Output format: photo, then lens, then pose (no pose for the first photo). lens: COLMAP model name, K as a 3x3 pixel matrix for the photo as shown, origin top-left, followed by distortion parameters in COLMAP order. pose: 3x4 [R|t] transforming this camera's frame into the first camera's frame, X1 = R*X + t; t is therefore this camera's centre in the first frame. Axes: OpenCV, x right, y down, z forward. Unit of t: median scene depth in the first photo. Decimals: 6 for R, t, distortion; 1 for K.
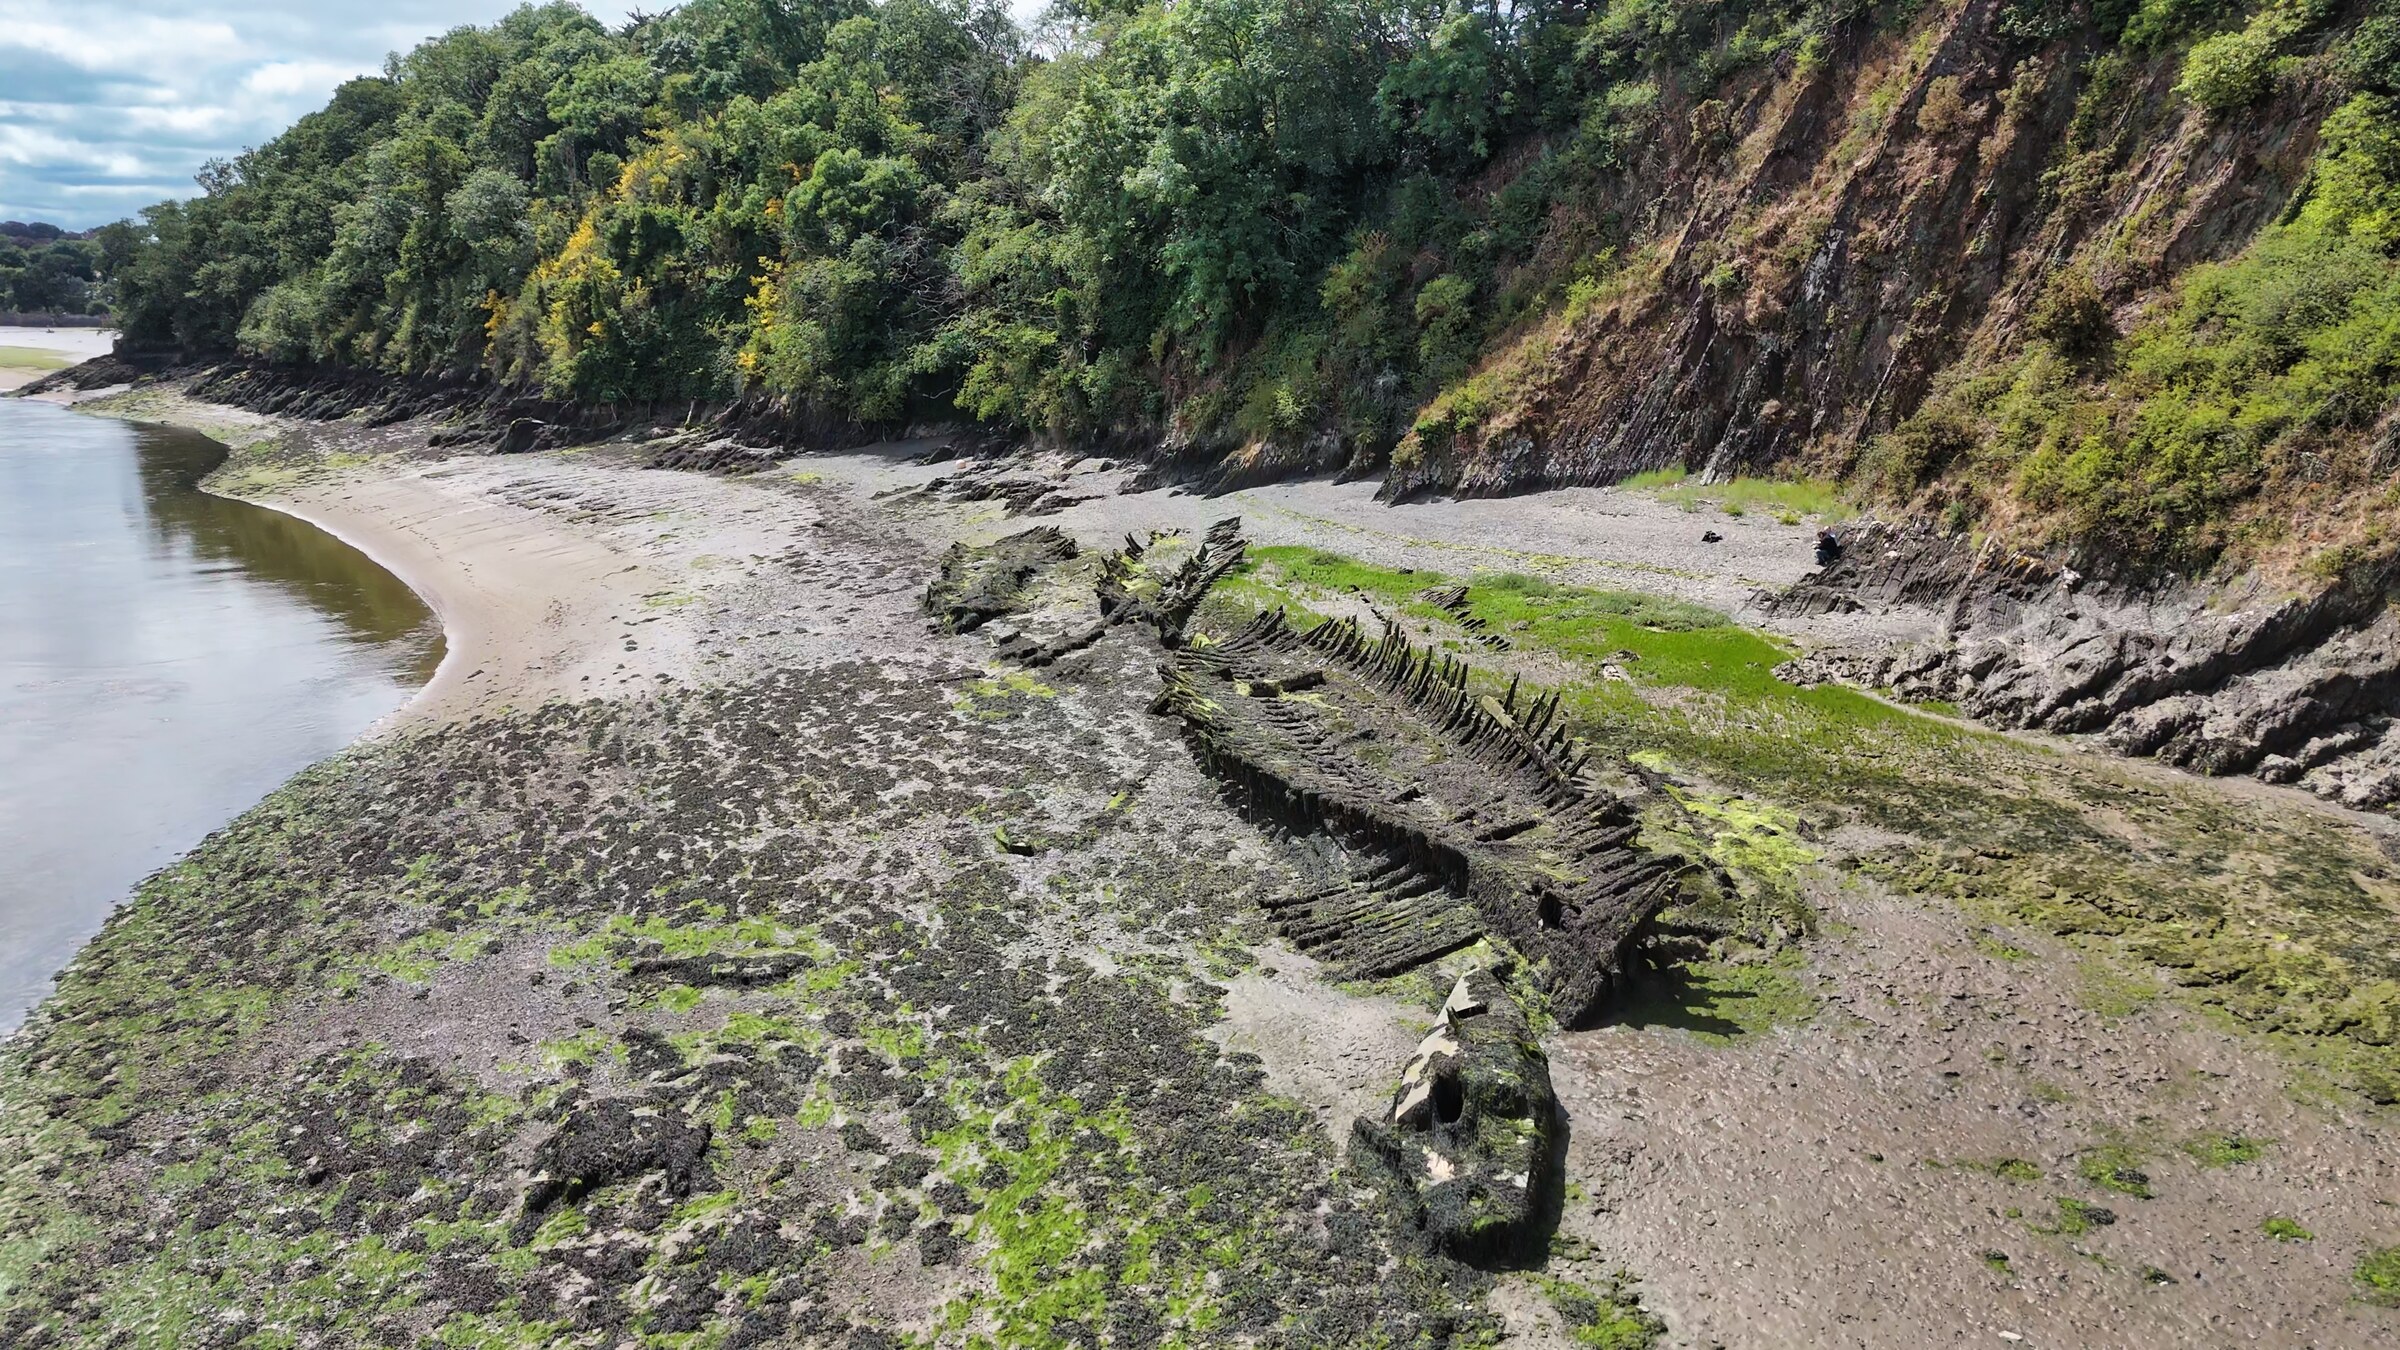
lens RADIAL K [[1773.5, 0, 1192.1], [0, 1773.5, 660.1], [0, 0, 1]] dist [0.077641, -0.064359]
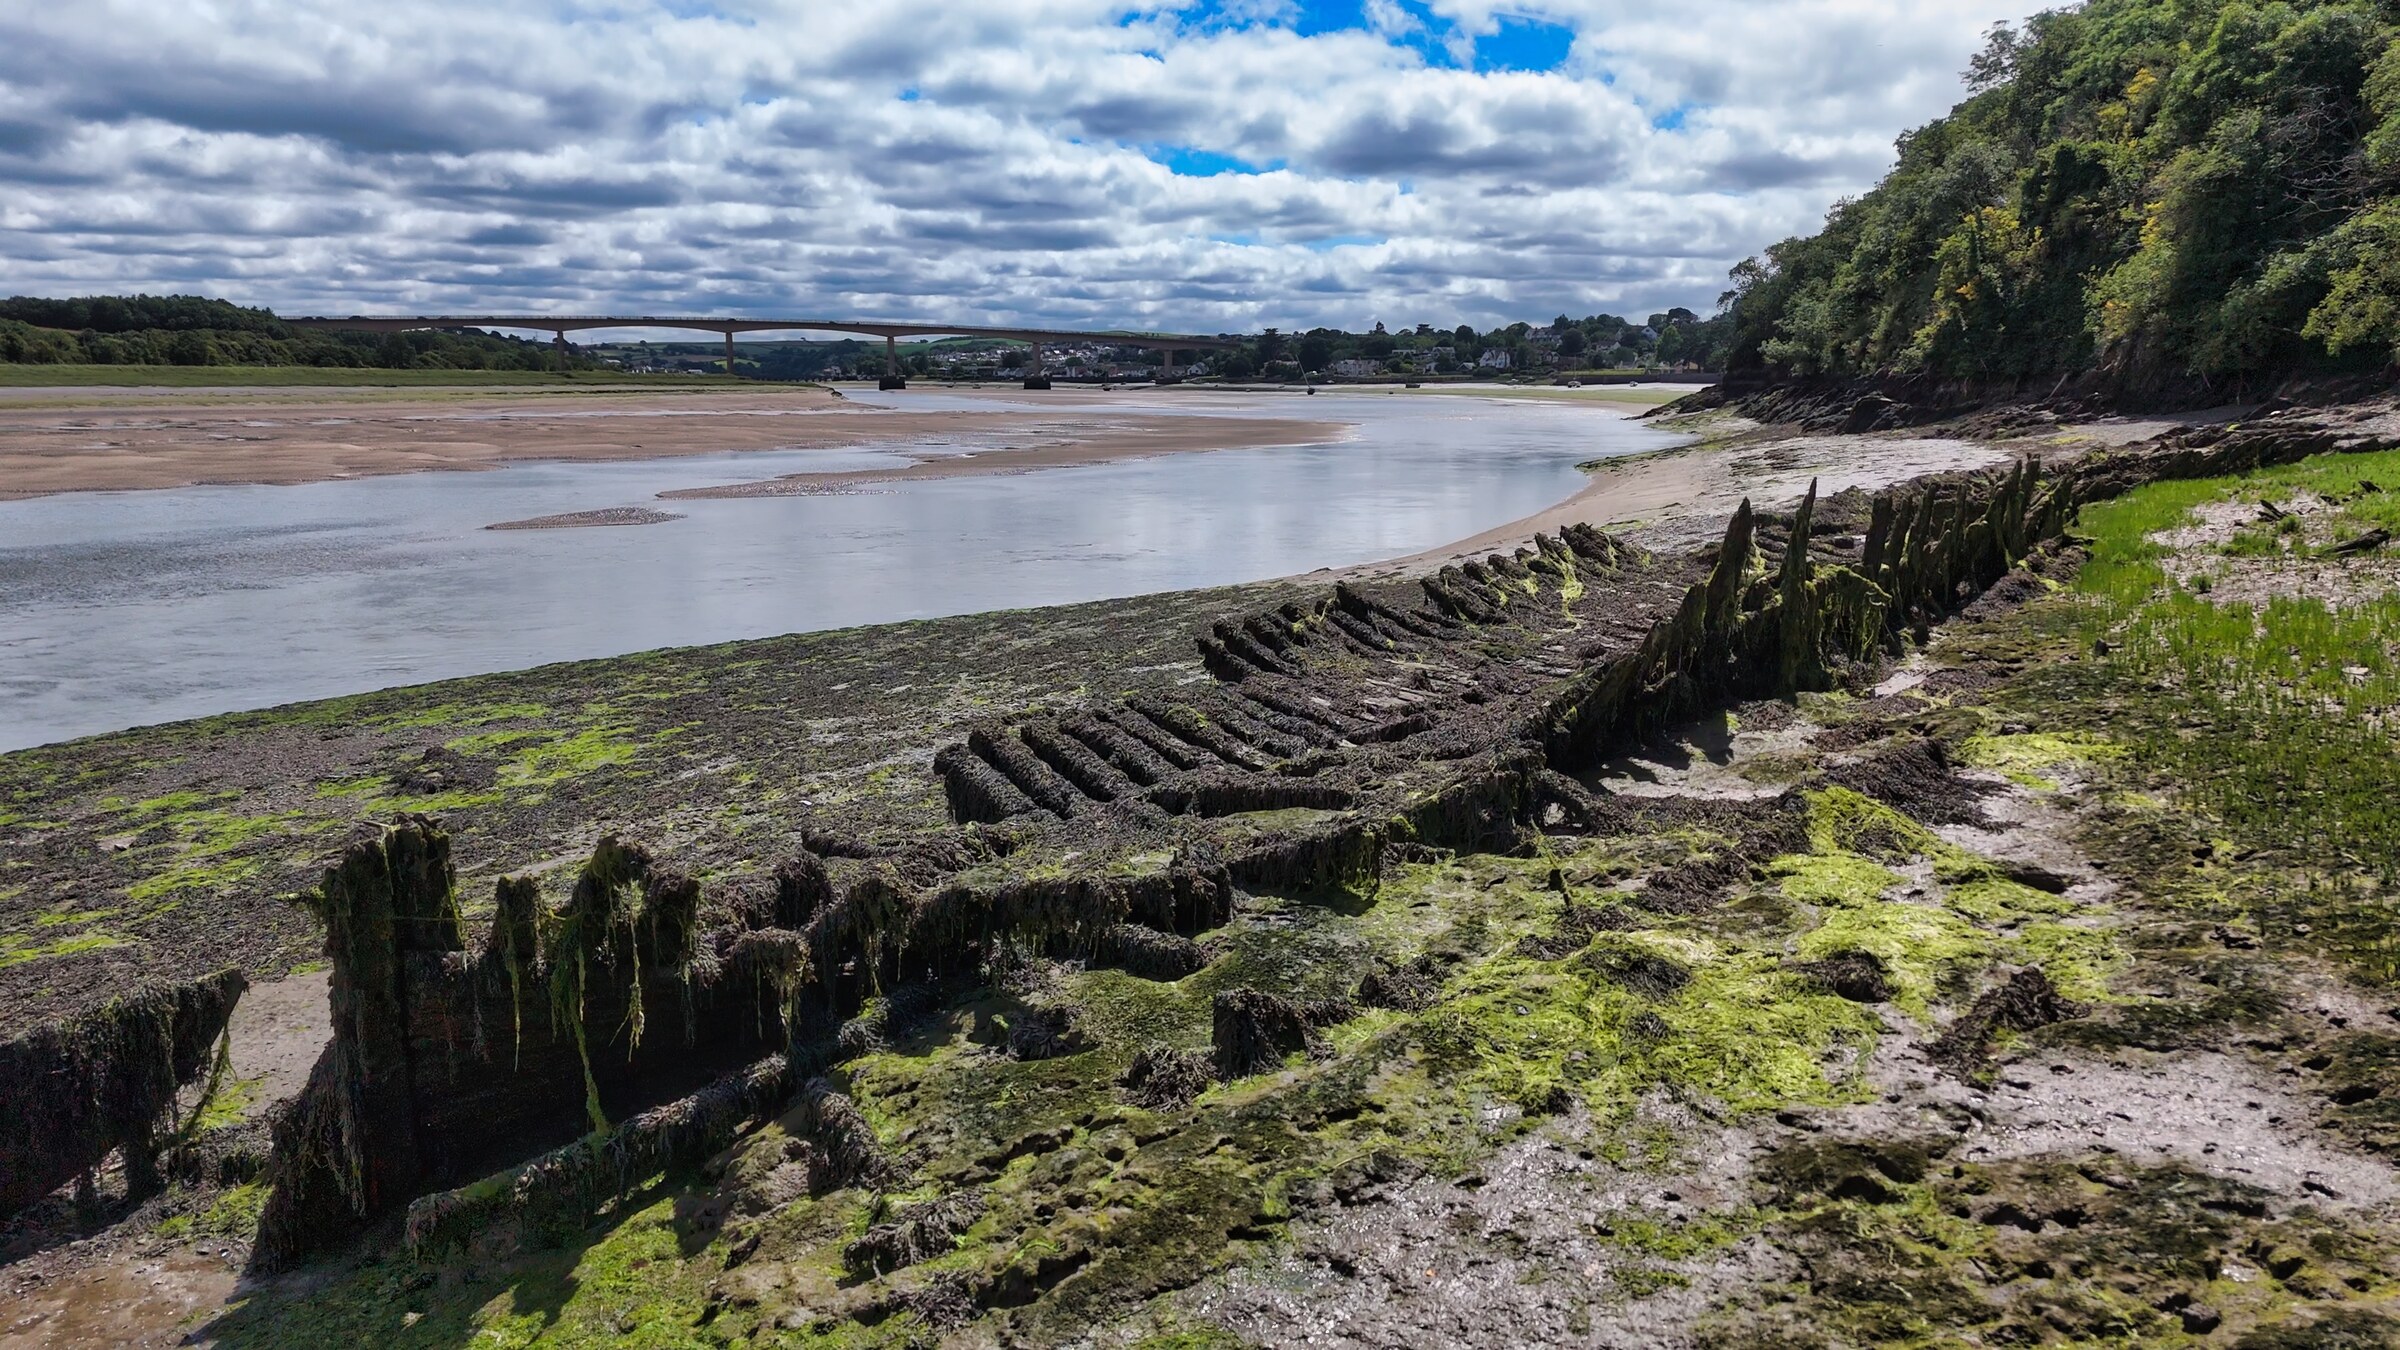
lens RADIAL K [[1773.5, 0, 1199.2], [0, 1773.5, 663.9], [0, 0, 1]] dist [0.077641, -0.064359]
pose [[0.619521, 0.125091, -0.774949, 0.237304], [-0.155853, 0.987169, 0.034753, 0.030675], [0.769352, 0.099248, 0.631068, 0.406445]]
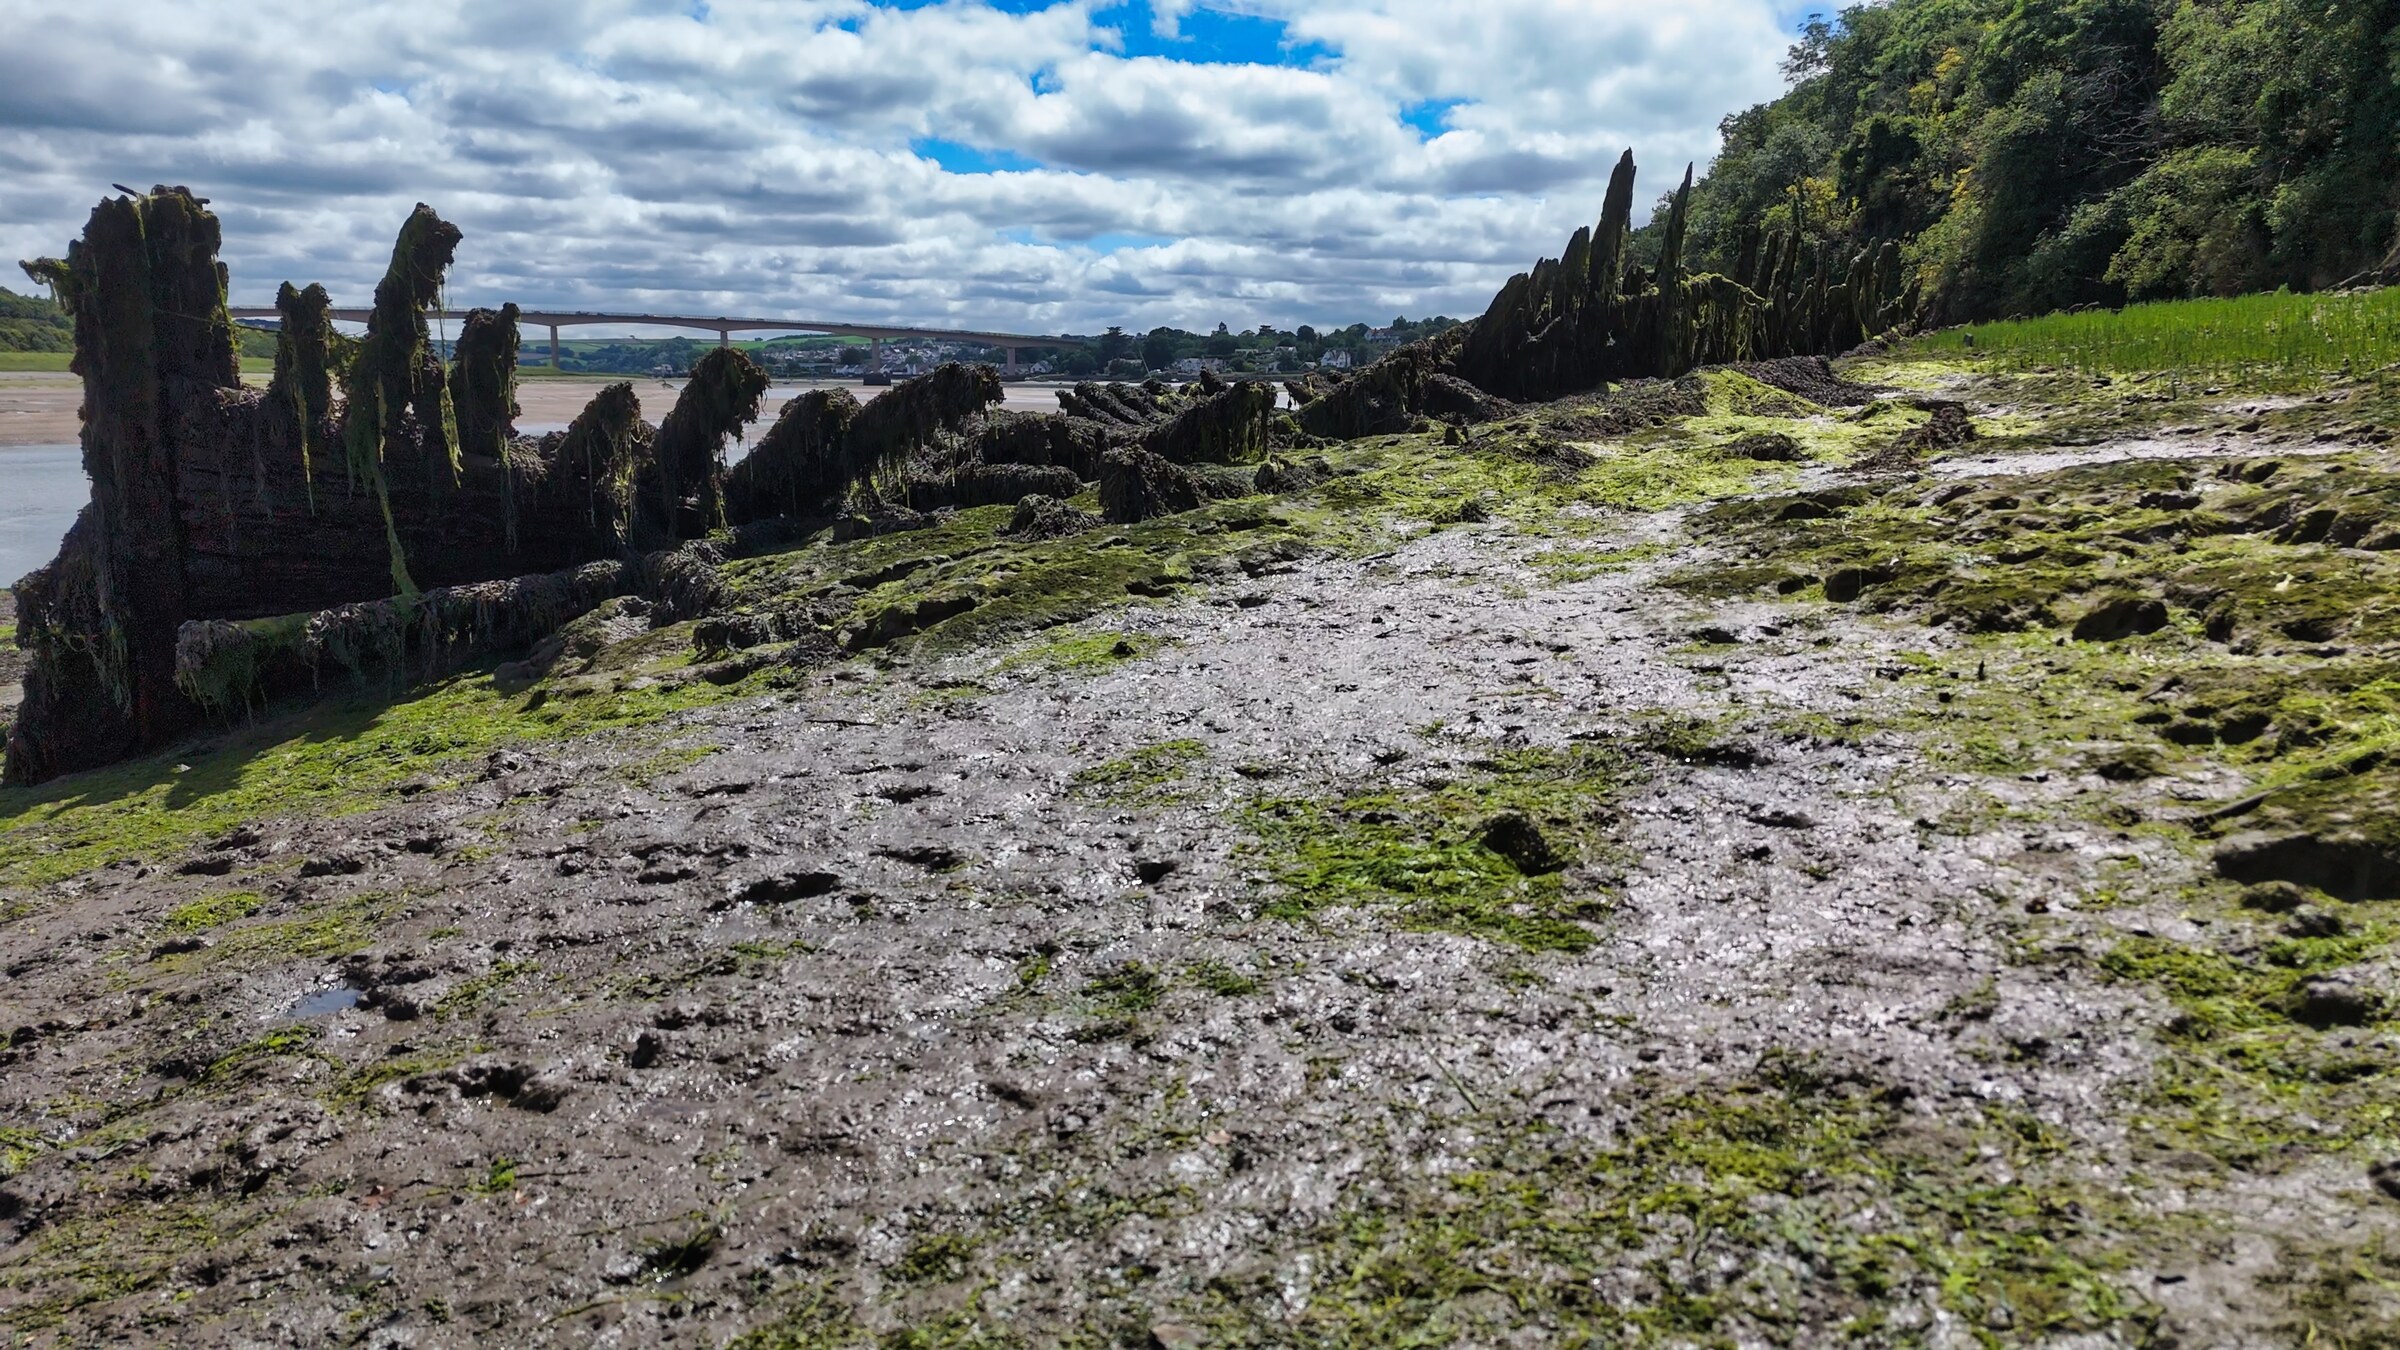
lens RADIAL K [[1773.5, 0, 1201.0], [0, 1773.5, 664.4], [0, 0, 1]] dist [0.077641, -0.064359]
pose [[0.686197, 0.117979, -0.717785, 0.232358], [-0.148810, 0.988659, 0.020240, 0.068990], [0.712032, 0.092925, 0.695971, 0.414668]]
